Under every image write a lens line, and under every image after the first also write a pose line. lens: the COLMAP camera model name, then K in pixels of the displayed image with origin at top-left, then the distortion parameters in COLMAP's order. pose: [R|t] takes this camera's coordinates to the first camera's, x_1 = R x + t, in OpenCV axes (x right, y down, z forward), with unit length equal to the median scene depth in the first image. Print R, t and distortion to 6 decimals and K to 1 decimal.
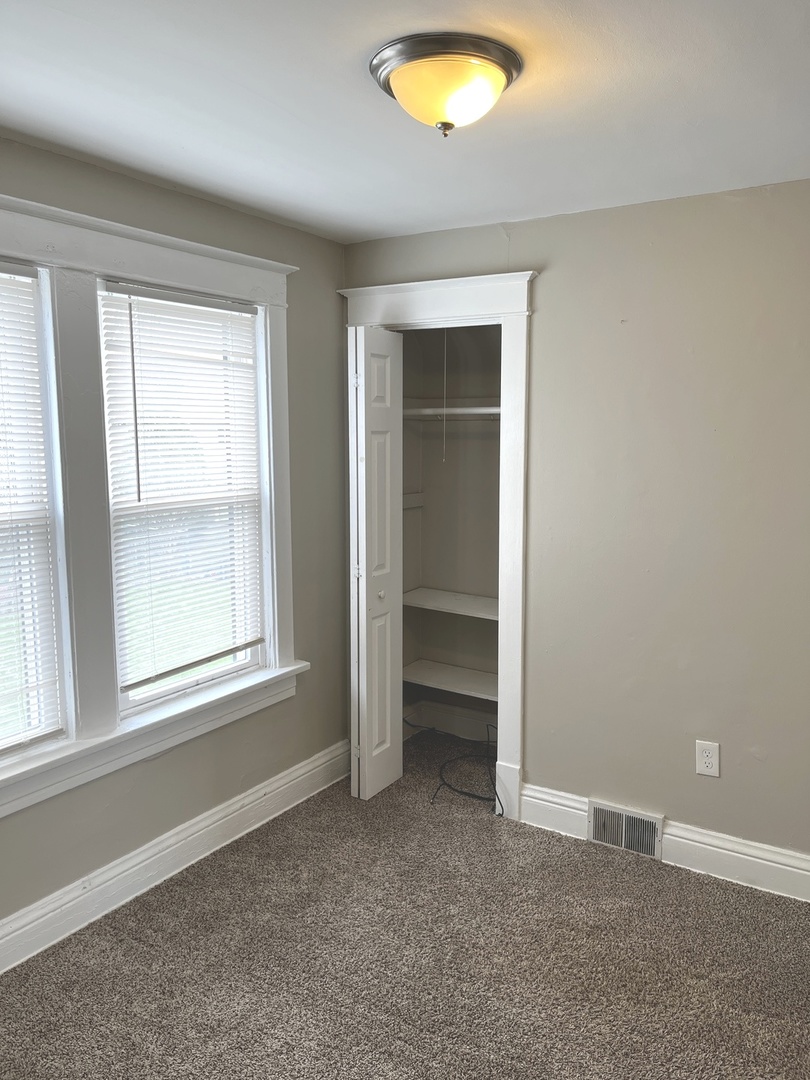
lens RADIAL K [[833.6, 0, 396.9], [0, 833.6, 537.9], [0, 0, 1]] dist [-0.002339, -0.002268]
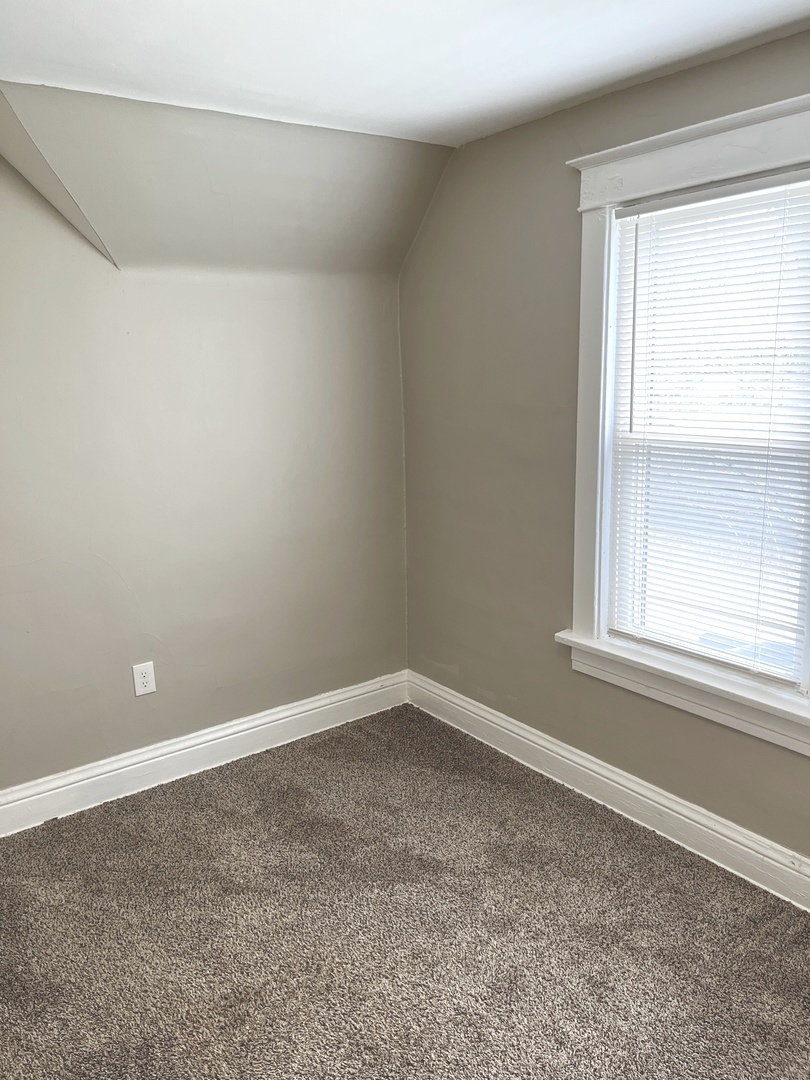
lens RADIAL K [[833.6, 0, 404.2], [0, 833.6, 534.9], [0, 0, 1]] dist [-0.002339, -0.002268]
pose [[-0.355389, 0.199882, -0.913097, 0.628430], [-0.090661, 0.964891, 0.246507, -0.130749], [0.930311, 0.170388, -0.324790, 0.983610]]
